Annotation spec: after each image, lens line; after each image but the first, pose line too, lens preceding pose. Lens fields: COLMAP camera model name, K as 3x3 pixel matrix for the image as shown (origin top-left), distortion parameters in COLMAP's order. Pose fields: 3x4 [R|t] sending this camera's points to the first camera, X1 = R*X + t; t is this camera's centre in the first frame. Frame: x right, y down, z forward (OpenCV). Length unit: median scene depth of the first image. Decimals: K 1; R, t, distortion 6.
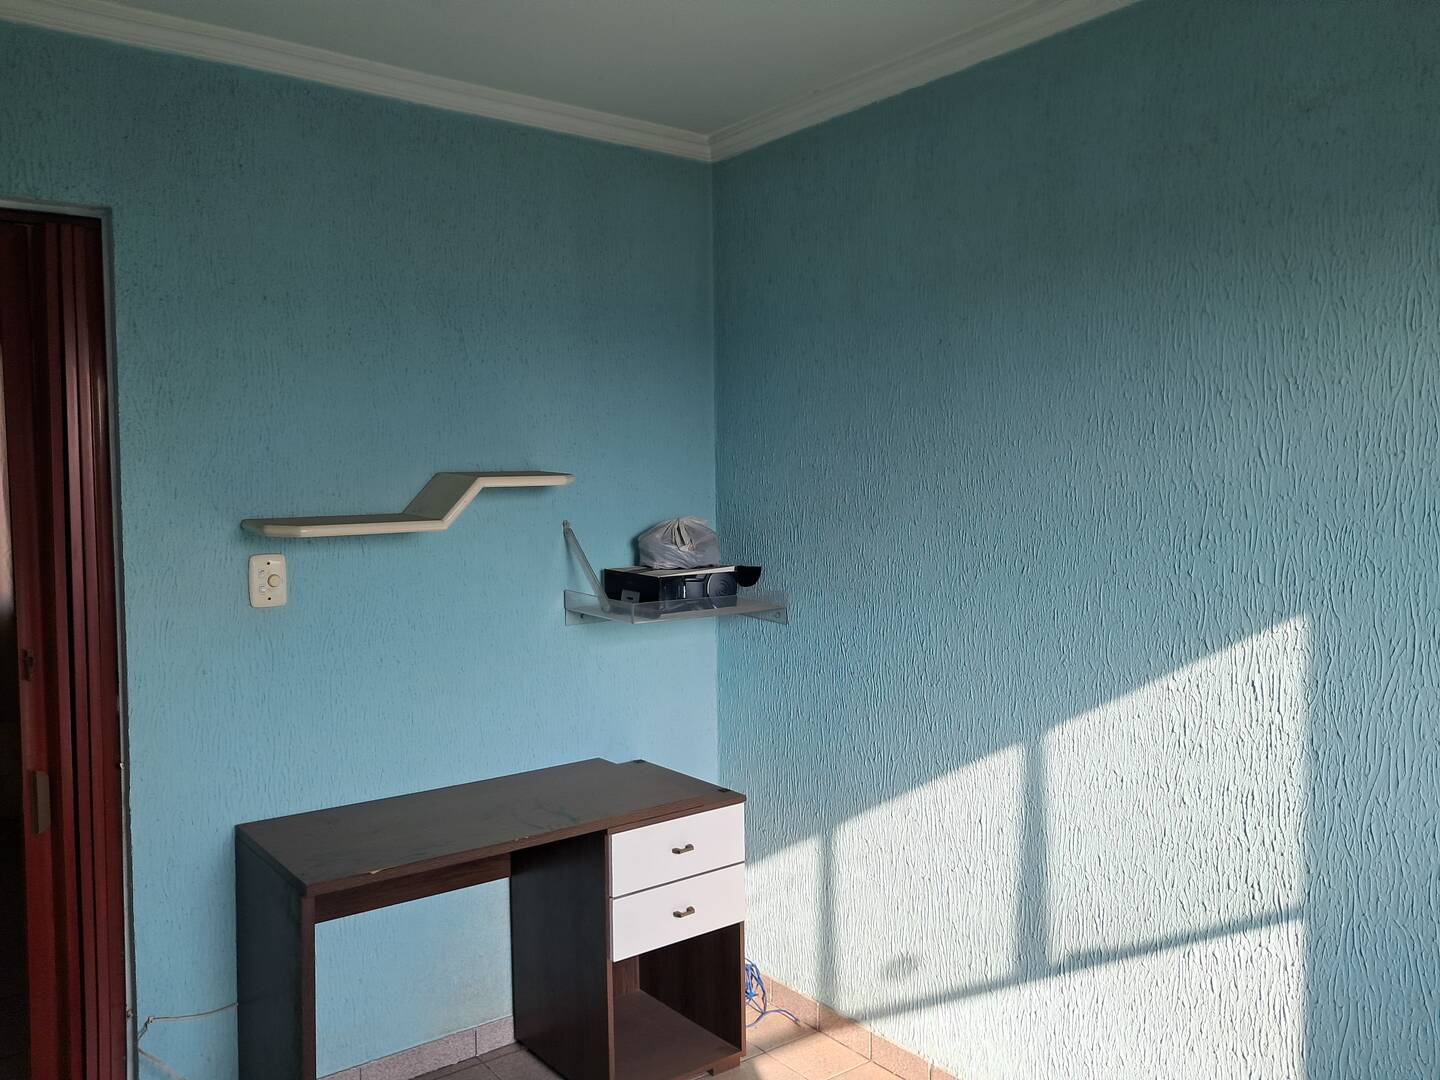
lens RADIAL K [[1139.5, 0, 729.7], [0, 1139.5, 534.1], [0, 0, 1]] dist [0.023378, -0.037738]
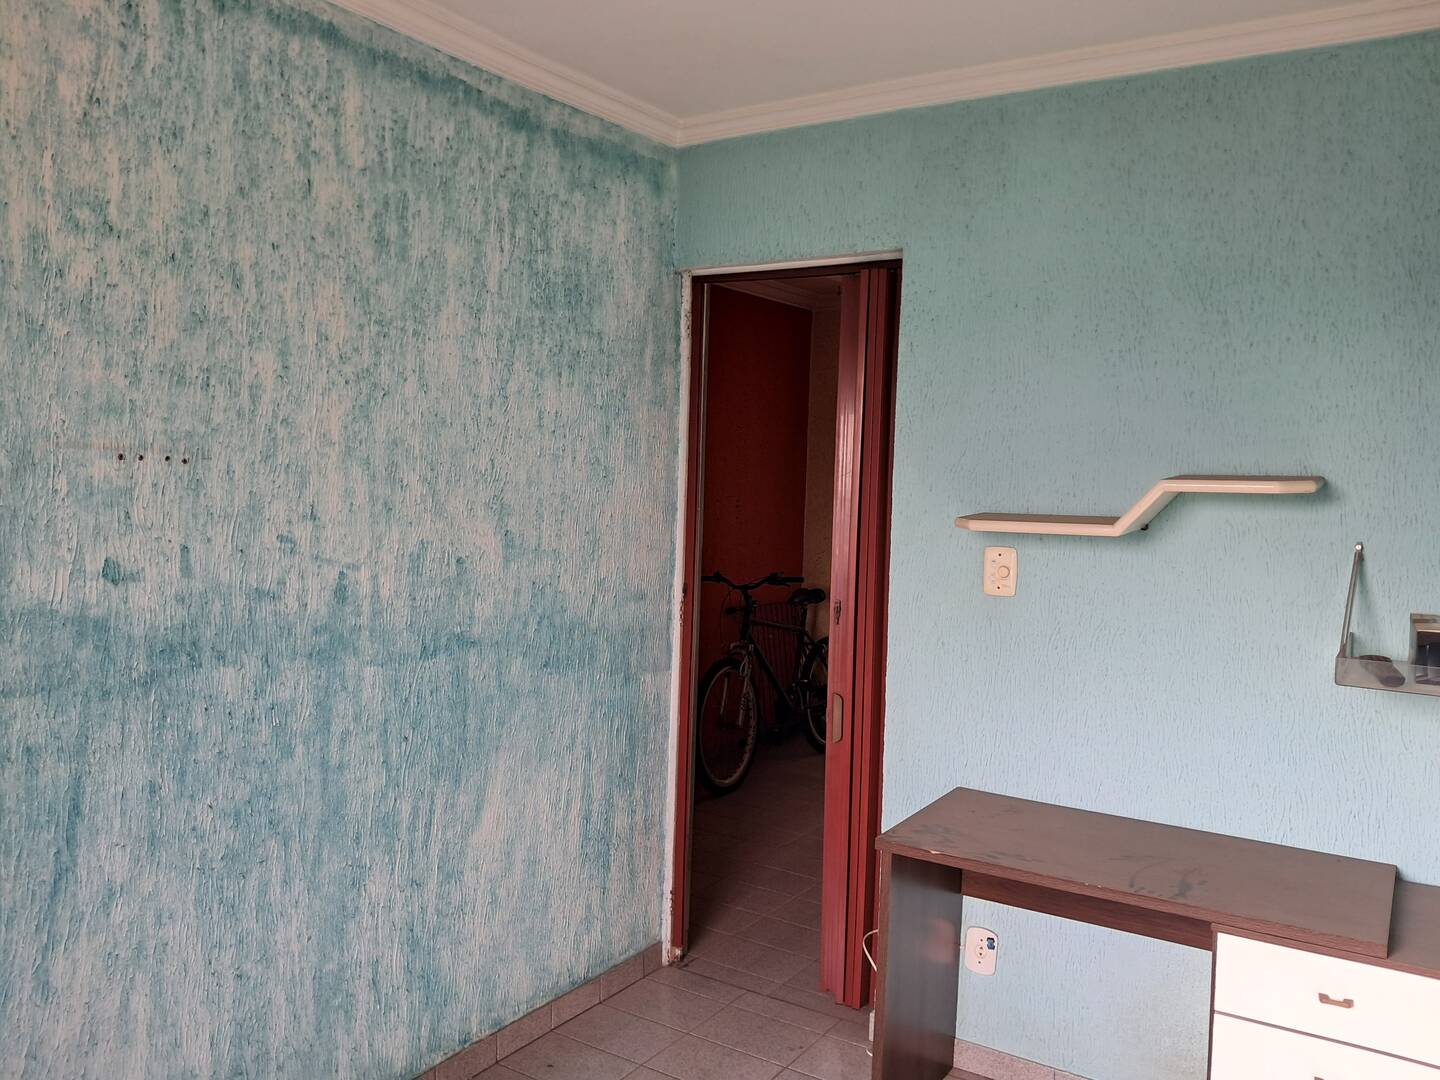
lens RADIAL K [[1139.5, 0, 730.0], [0, 1139.5, 540.6], [0, 0, 1]] dist [0.023378, -0.037738]
pose [[0.350775, 0.075848, -0.933383, 0.502493], [-0.078027, 0.995616, 0.051582, -0.023430], [0.933204, 0.054735, 0.355155, 0.384482]]
